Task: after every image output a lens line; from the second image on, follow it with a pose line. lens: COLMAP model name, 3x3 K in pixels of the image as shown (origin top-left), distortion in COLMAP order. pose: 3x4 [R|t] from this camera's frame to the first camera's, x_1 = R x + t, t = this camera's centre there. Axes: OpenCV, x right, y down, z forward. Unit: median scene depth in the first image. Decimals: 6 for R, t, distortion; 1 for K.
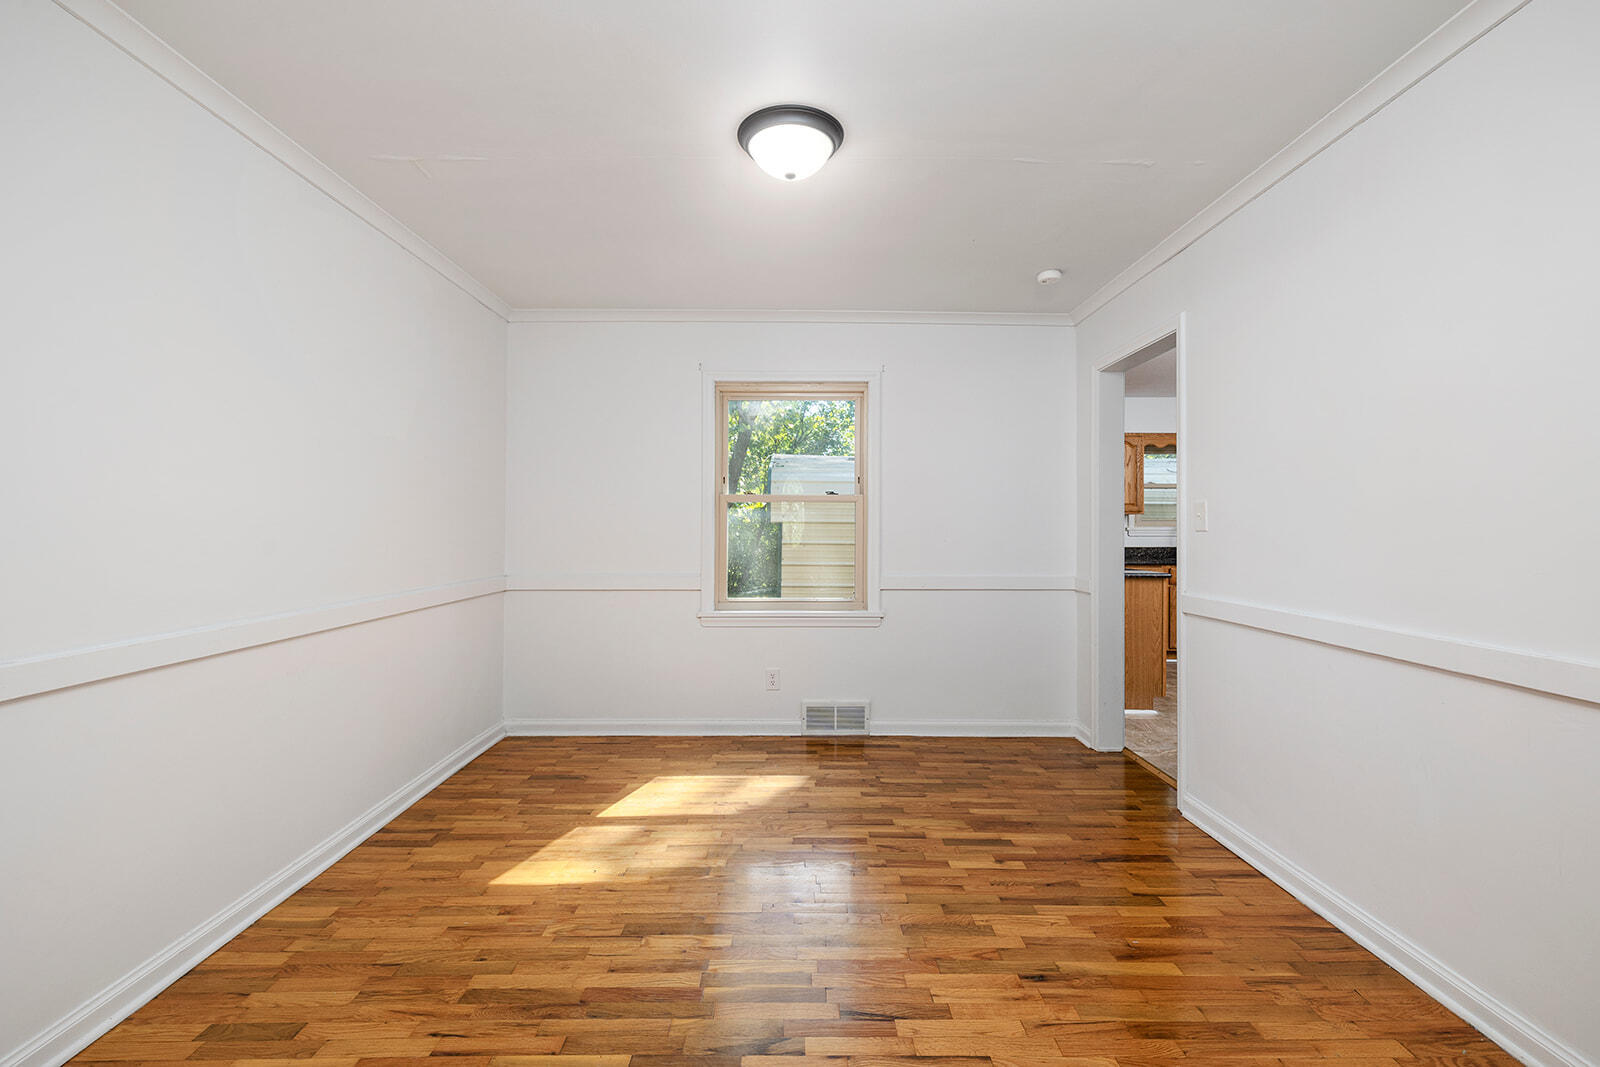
lens RADIAL K [[682.4, 0, 790.5], [0, 682.4, 531.9], [0, 0, 1]] dist [-0.000044, -0.000213]
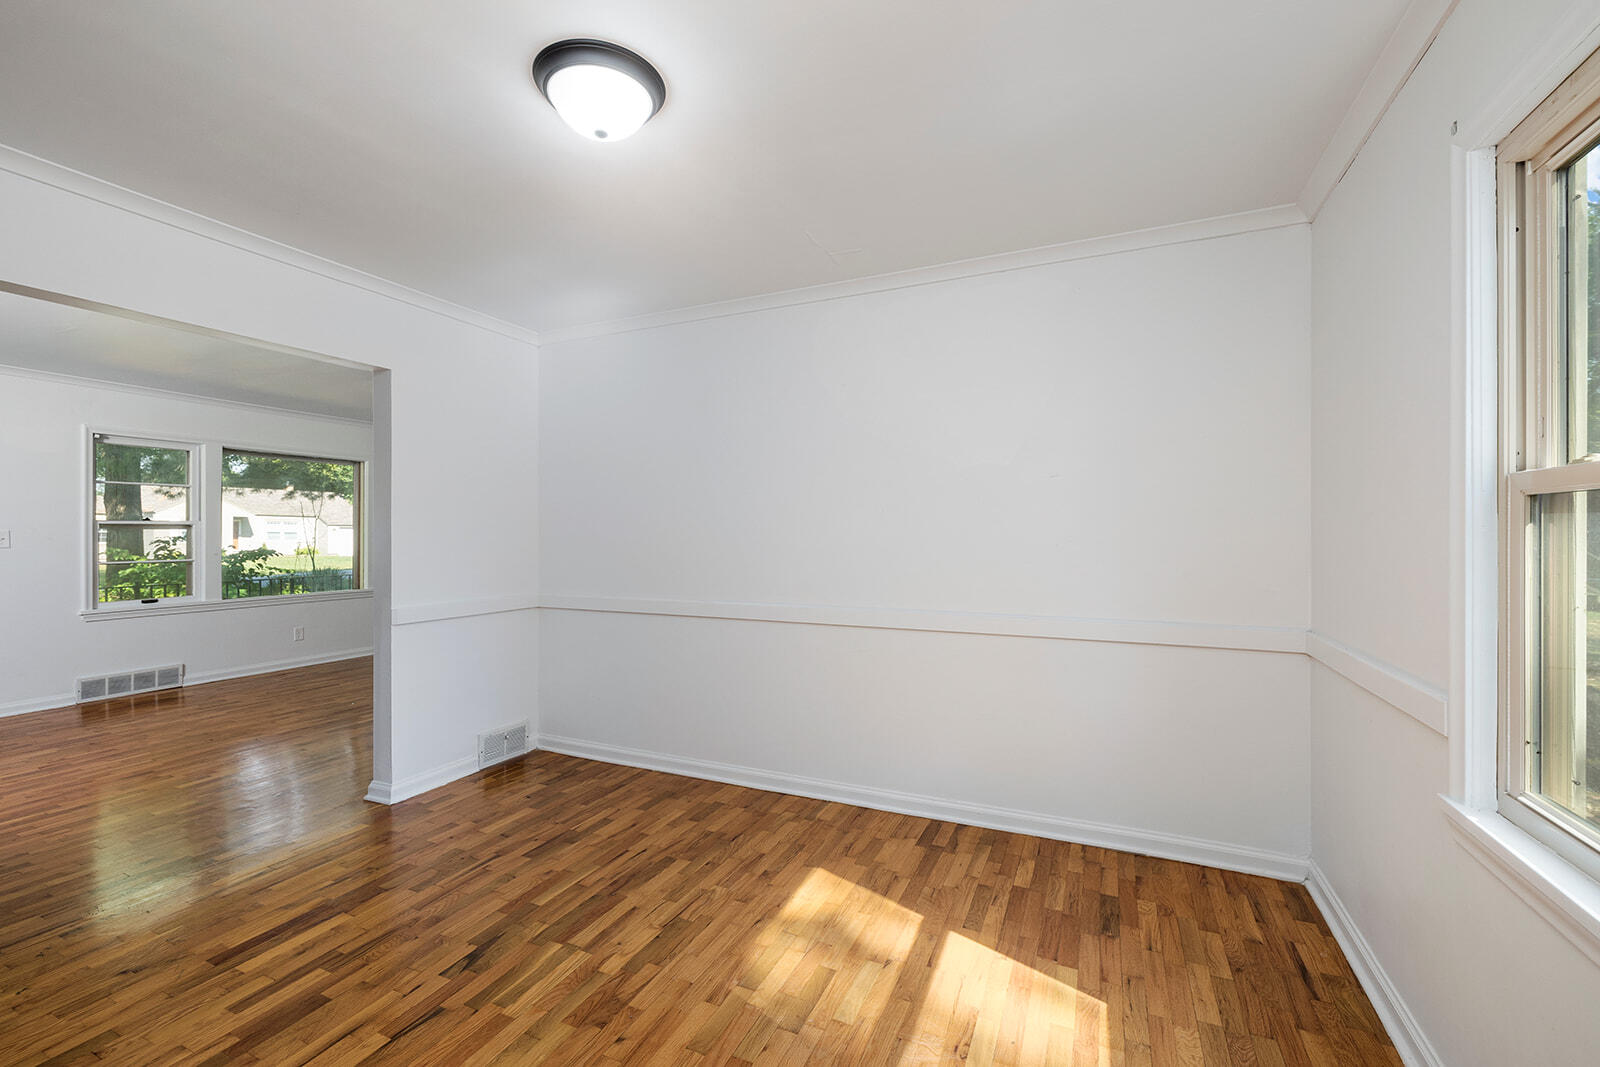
lens RADIAL K [[682.4, 0, 790.5], [0, 682.4, 531.9], [0, 0, 1]] dist [-0.000044, -0.000213]
pose [[-0.410712, -0.002460, -0.911762, 0.559490], [-0.010272, 0.999945, 0.001930, -0.035425], [0.911707, 0.010159, -0.410715, 1.304010]]
